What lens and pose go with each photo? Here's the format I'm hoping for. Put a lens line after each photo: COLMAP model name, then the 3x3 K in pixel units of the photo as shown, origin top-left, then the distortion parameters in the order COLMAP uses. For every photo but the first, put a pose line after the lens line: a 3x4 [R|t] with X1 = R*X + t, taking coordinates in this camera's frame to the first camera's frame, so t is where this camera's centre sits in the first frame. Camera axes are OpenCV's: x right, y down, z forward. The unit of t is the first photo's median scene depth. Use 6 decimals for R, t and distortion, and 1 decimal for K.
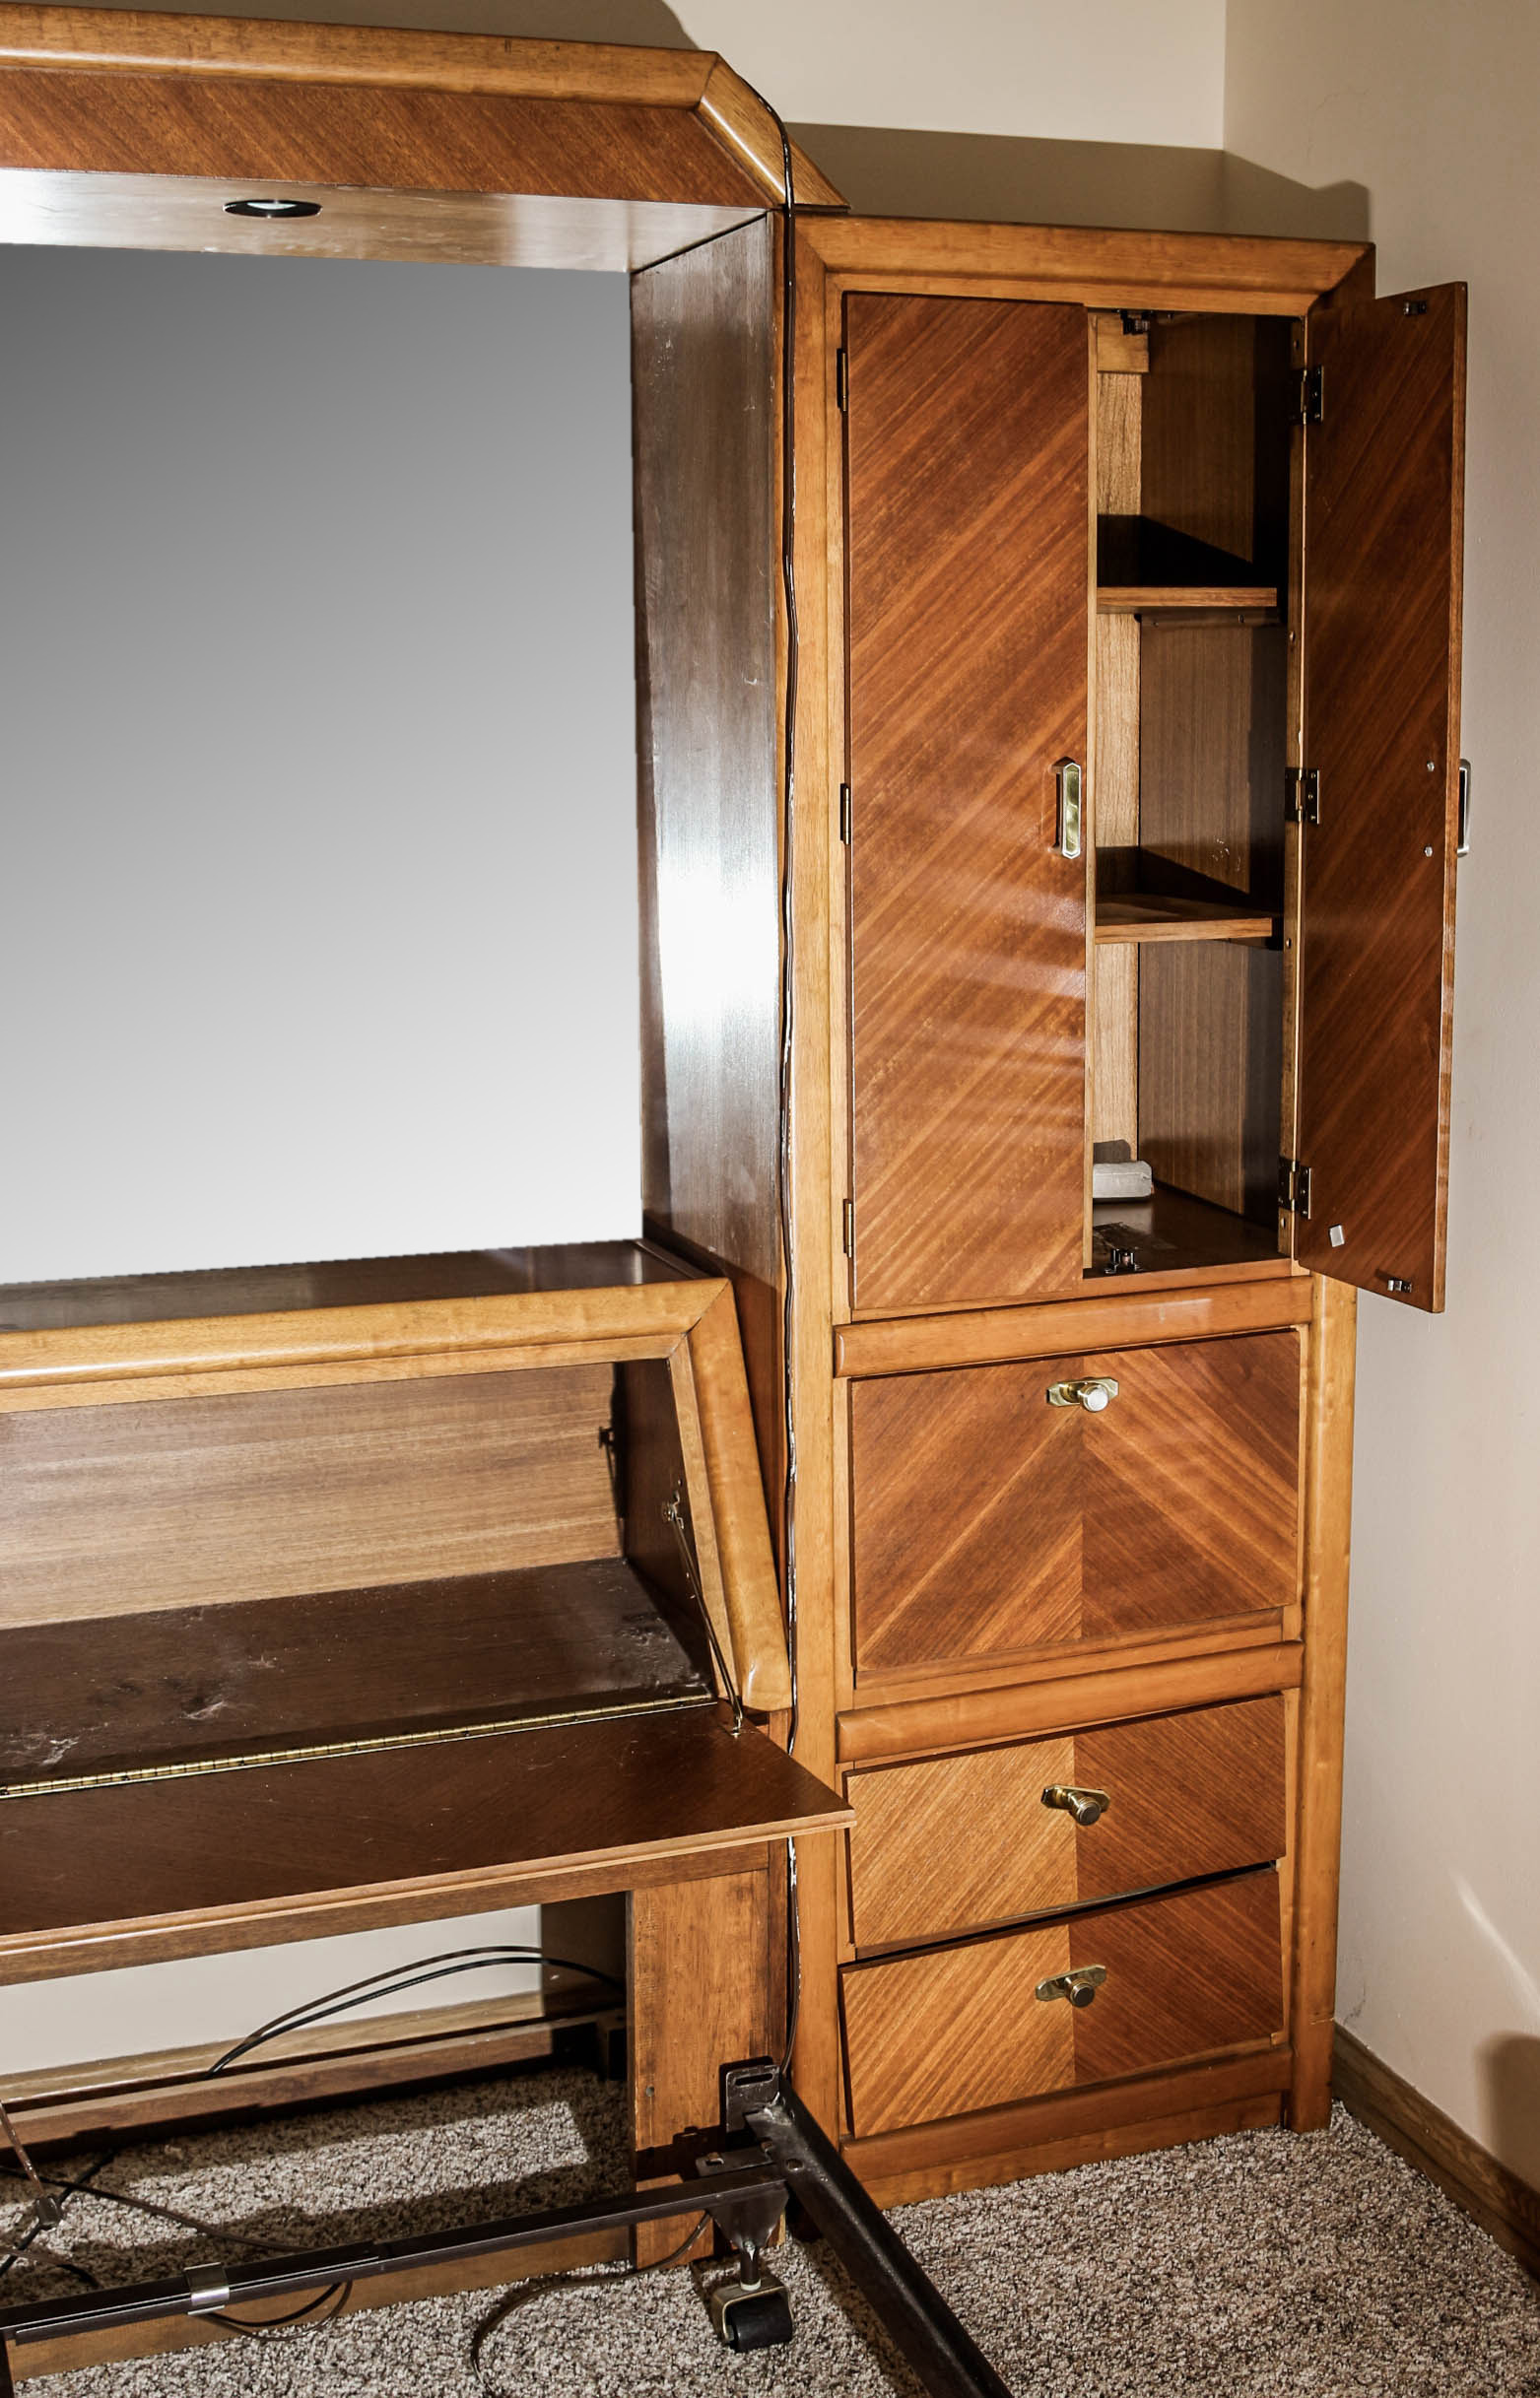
lens RADIAL K [[2823.4, 0, 835.2], [0, 2823.4, 1159.8], [0, 0, 1]] dist [-0.109227, 0.000000]
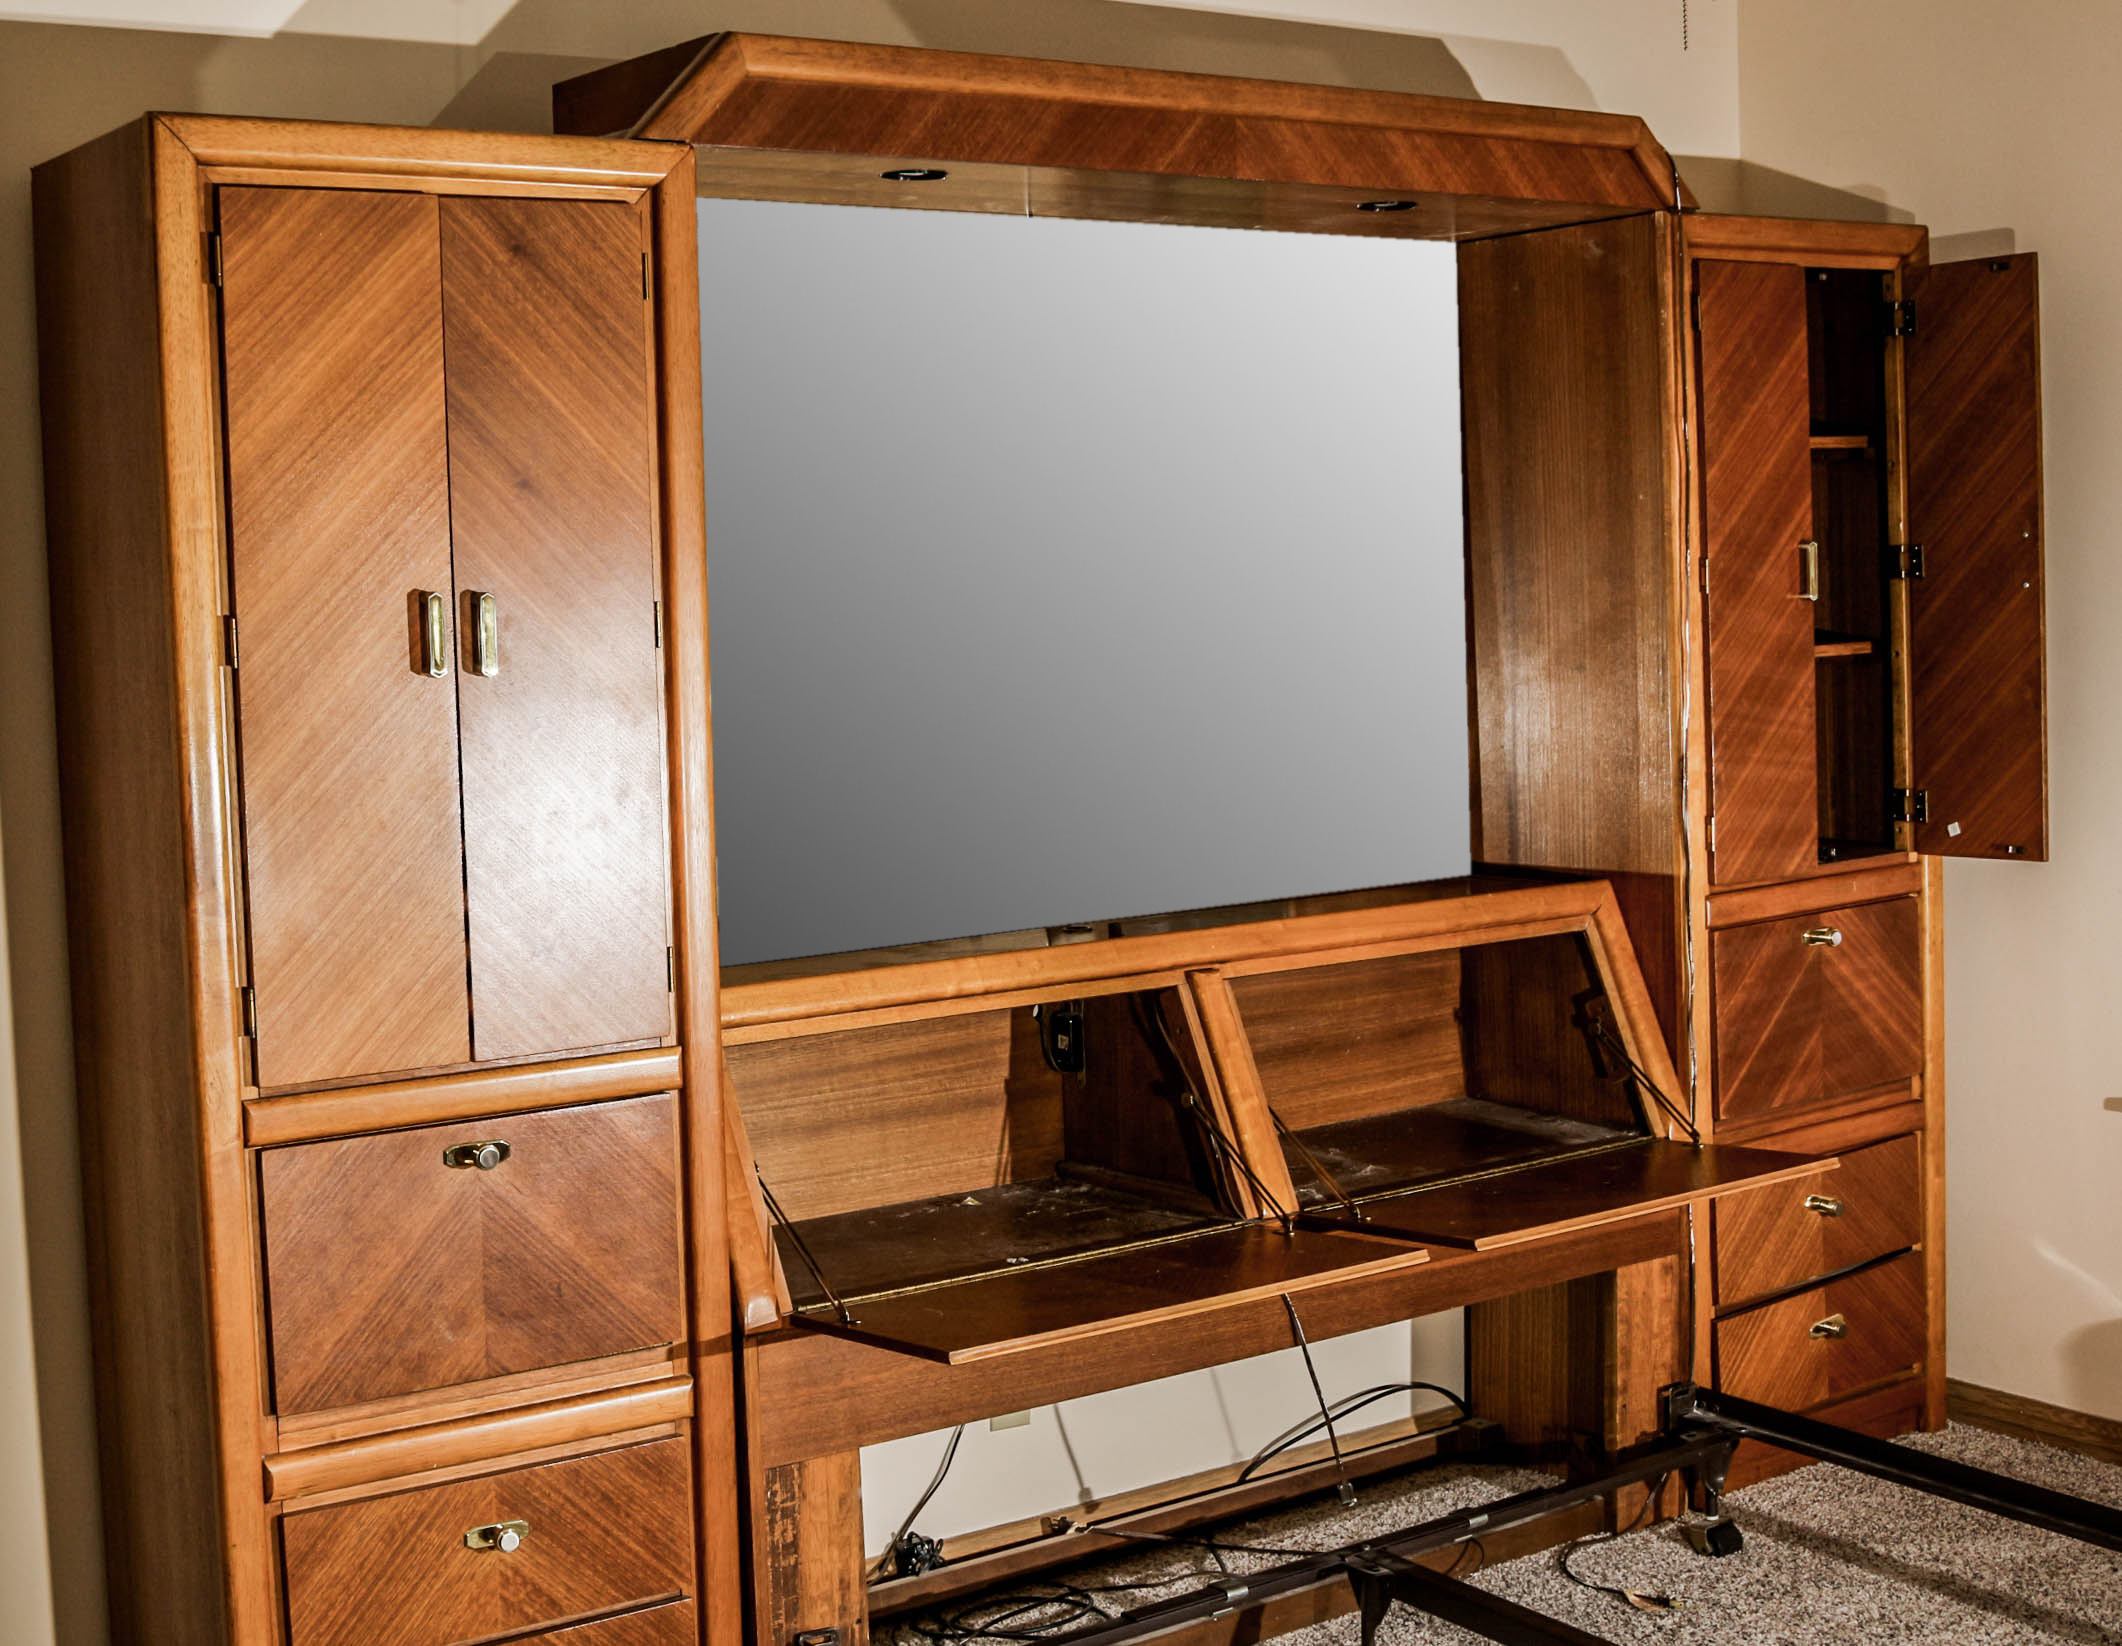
lens RADIAL K [[2859.2, 0, 1049.7], [0, 2859.2, 841.8], [0, 0, 1]] dist [-0.102921, 0.000000]
pose [[0.970351, -0.057480, 0.234766, -0.716313], [0.076700, 0.994336, -0.073571, 0.115313], [-0.229208, 0.089396, 0.969264, -0.461991]]
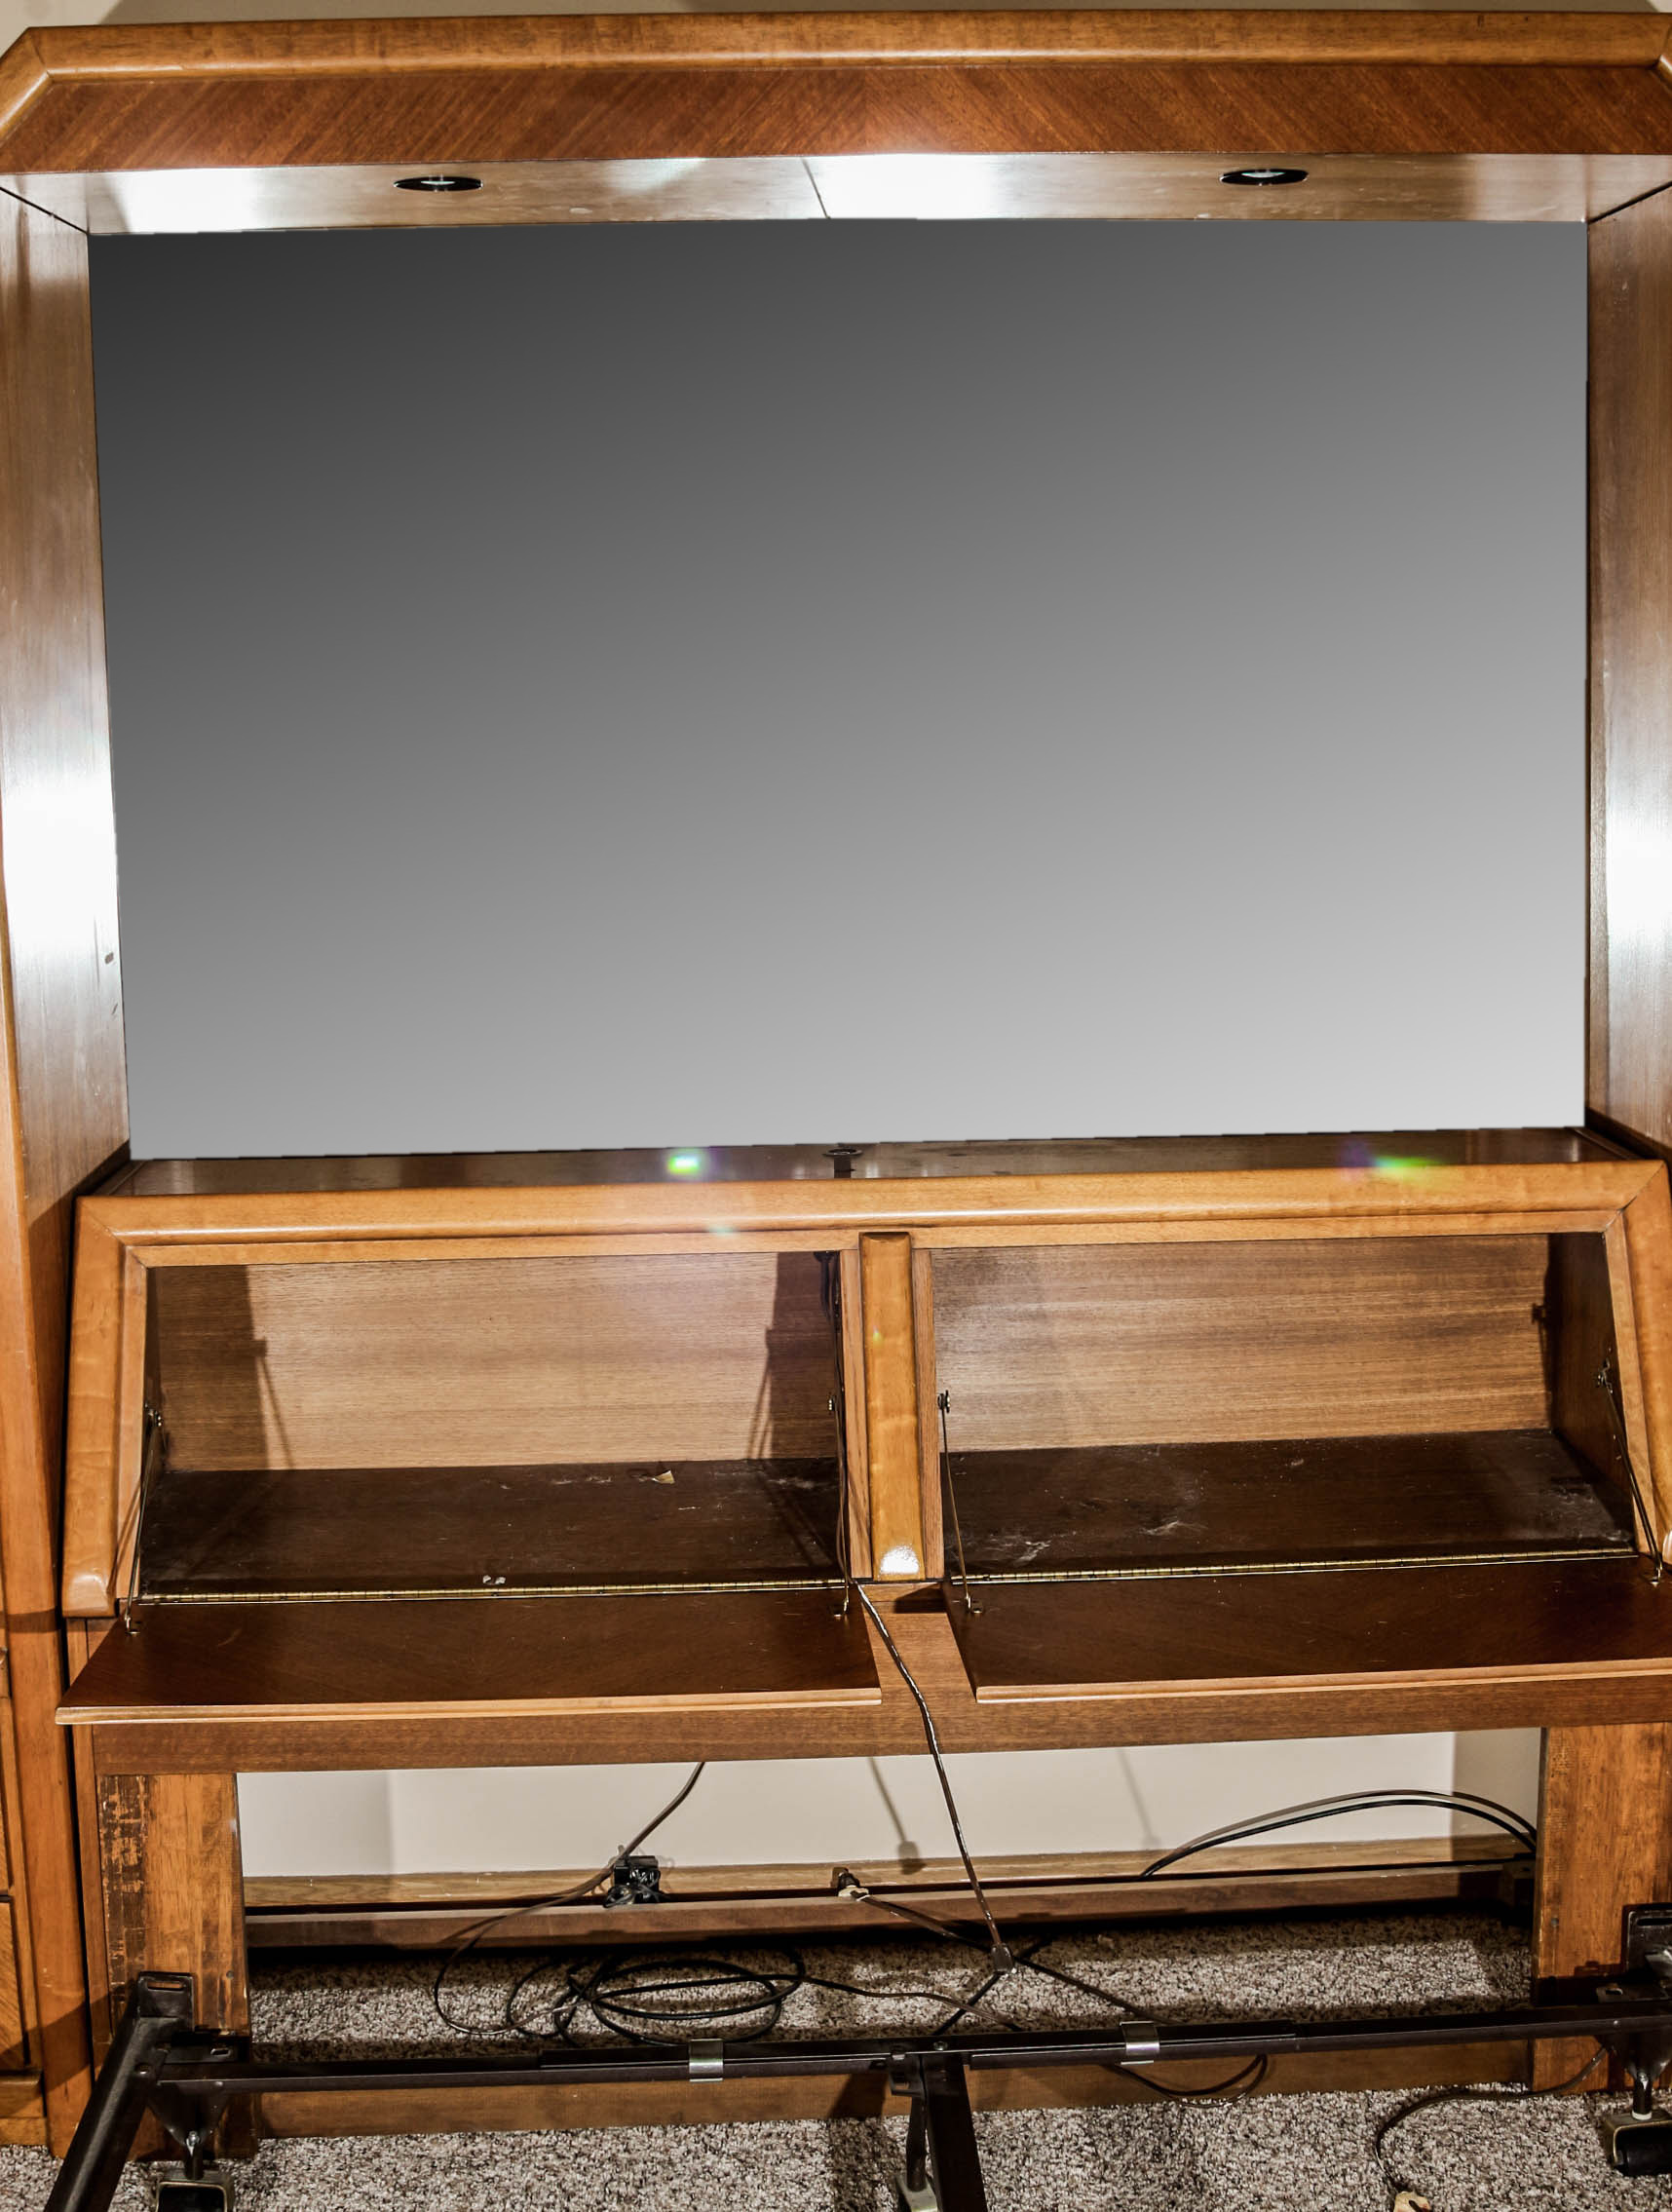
lens RADIAL K [[2798.2, 0, 817.2], [0, 2798.2, 1044.0], [0, 0, 1]] dist [-0.104634, 0.000000]
pose [[0.945357, 0.028434, -0.324796, -0.001768], [-0.036359, 0.999170, -0.018357, 0.029430], [0.324005, 0.029164, 0.945606, -0.089596]]
